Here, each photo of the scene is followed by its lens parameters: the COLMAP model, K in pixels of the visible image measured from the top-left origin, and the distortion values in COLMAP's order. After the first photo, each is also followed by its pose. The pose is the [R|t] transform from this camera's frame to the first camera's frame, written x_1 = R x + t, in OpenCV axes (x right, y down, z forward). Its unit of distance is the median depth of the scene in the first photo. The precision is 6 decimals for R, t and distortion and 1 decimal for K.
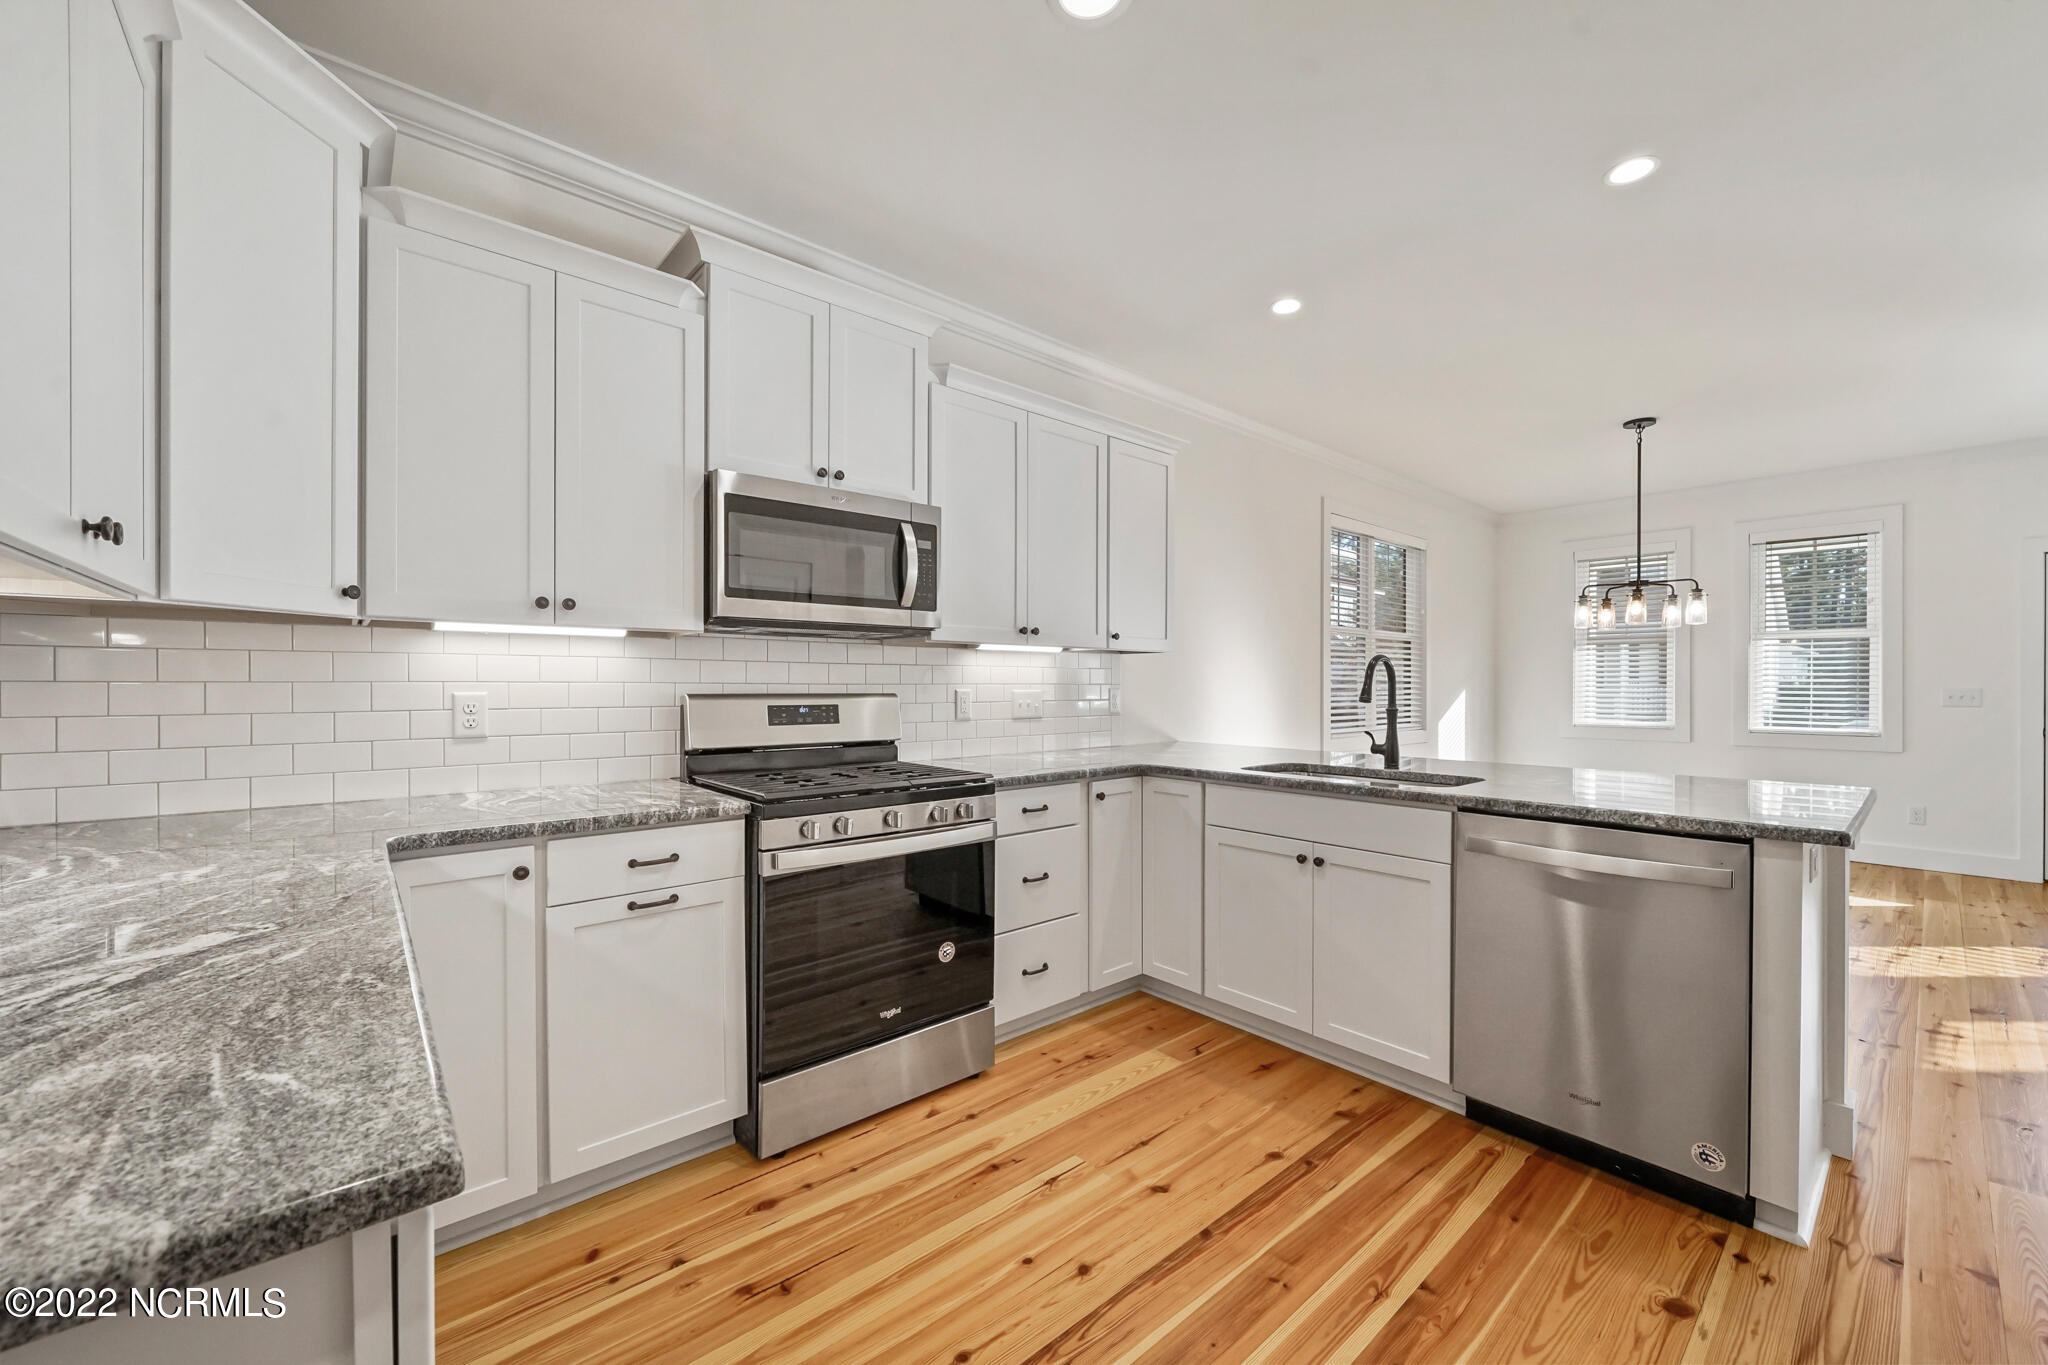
lens RADIAL K [[798.7, 0, 1019.3], [0, 798.7, 686.9], [0, 0, 1]] dist [0.000696, -0.000015]
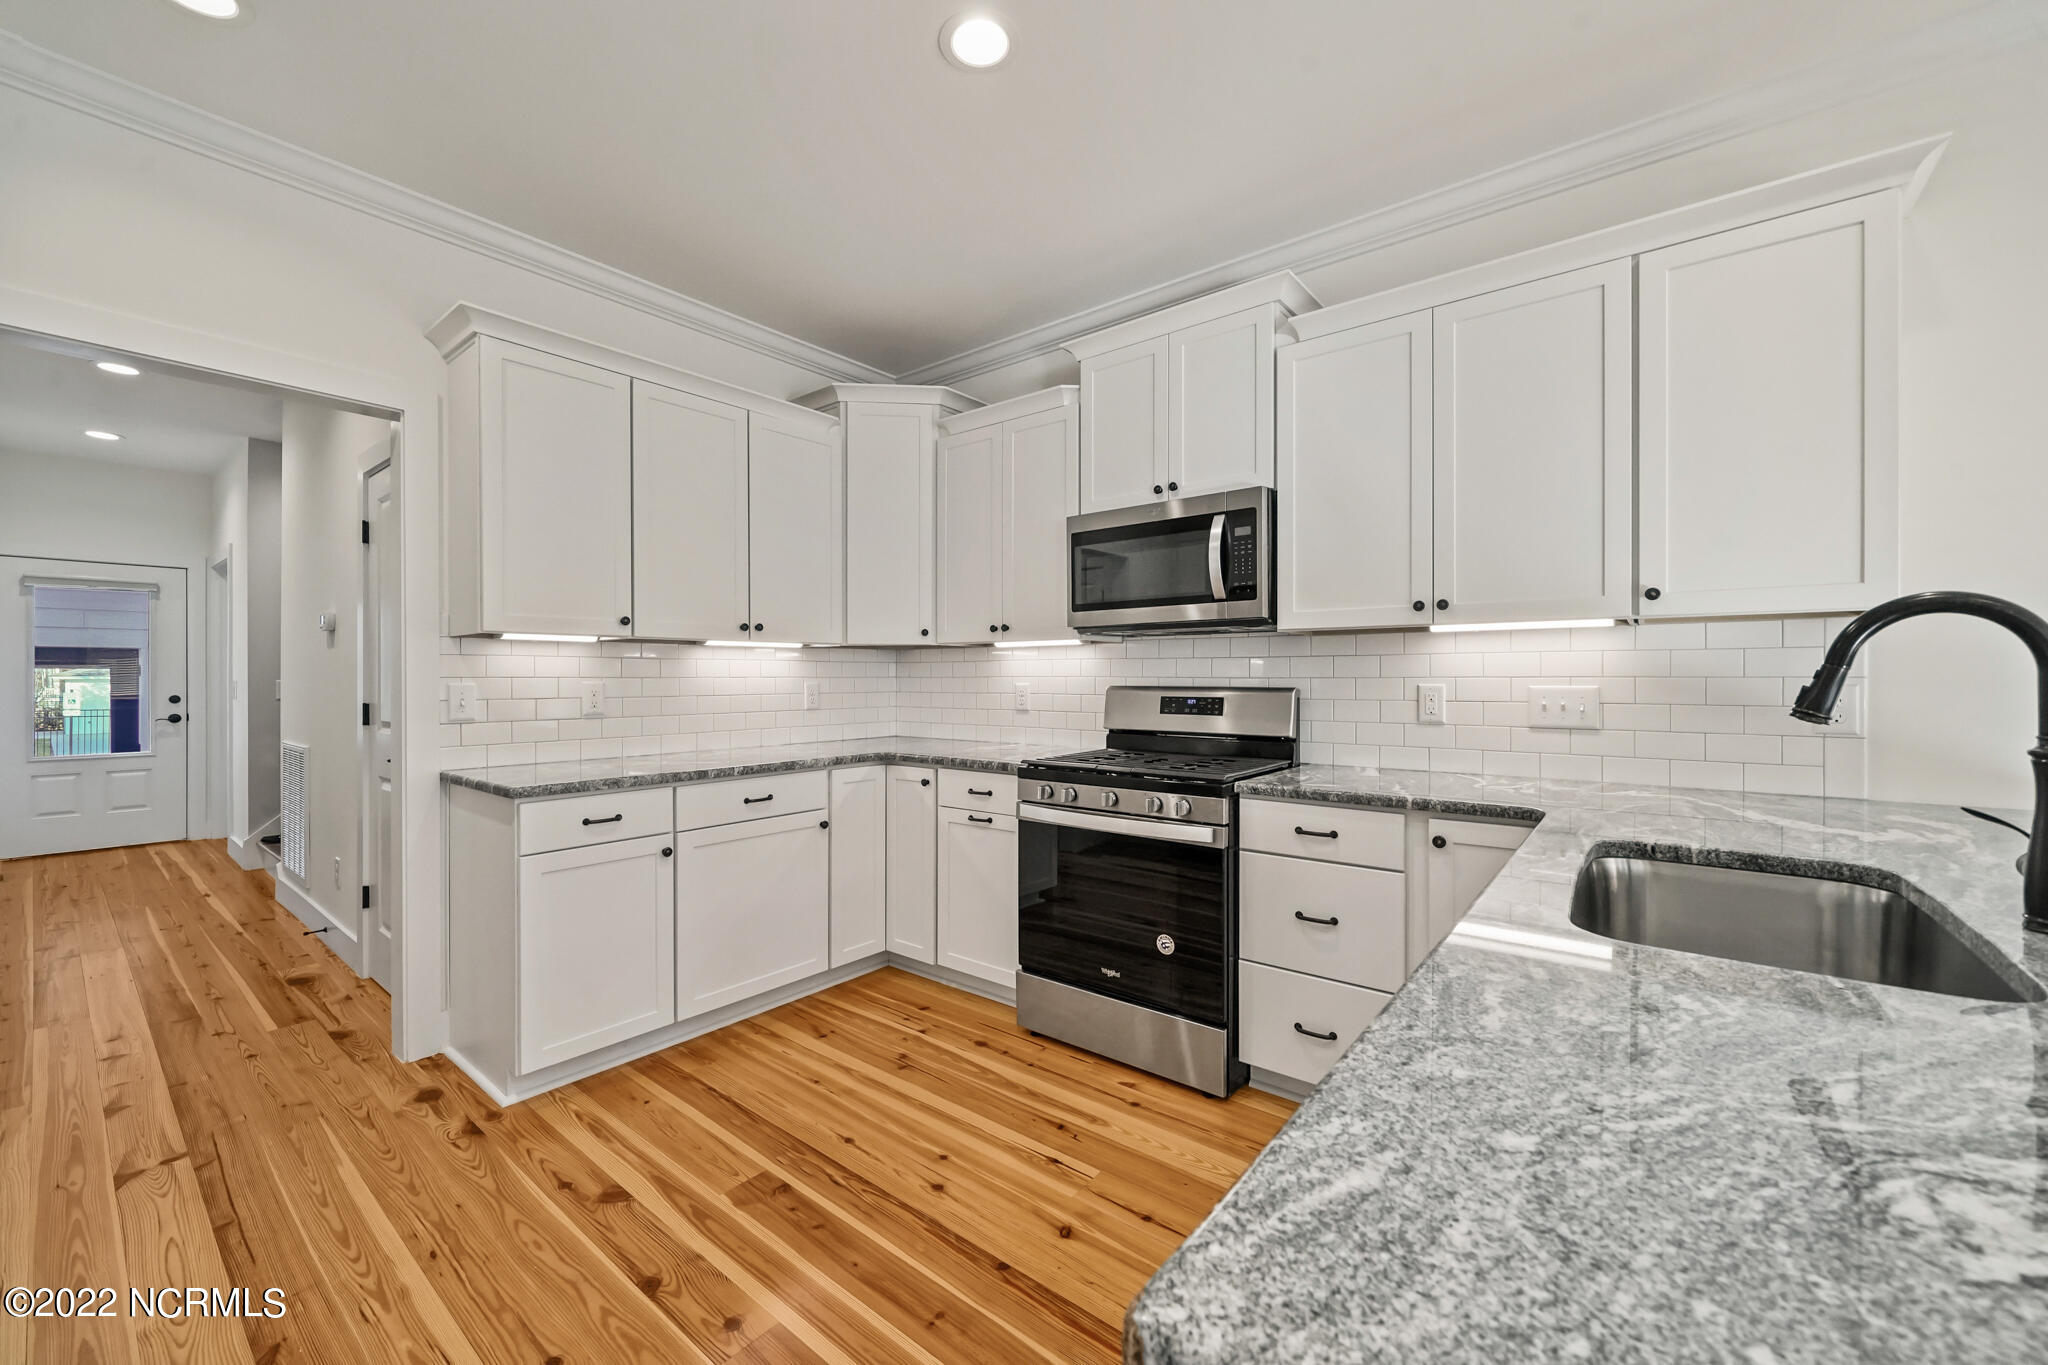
lens RADIAL K [[798.7, 0, 1014.0], [0, 798.7, 682.1], [0, 0, 1]] dist [0.000696, -0.000015]
pose [[0.175797, 0.001299, -0.984426, 0.902592], [-0.004214, 0.999991, 0.000567, 0.002971], [0.984417, 0.004049, 0.175801, 0.664856]]
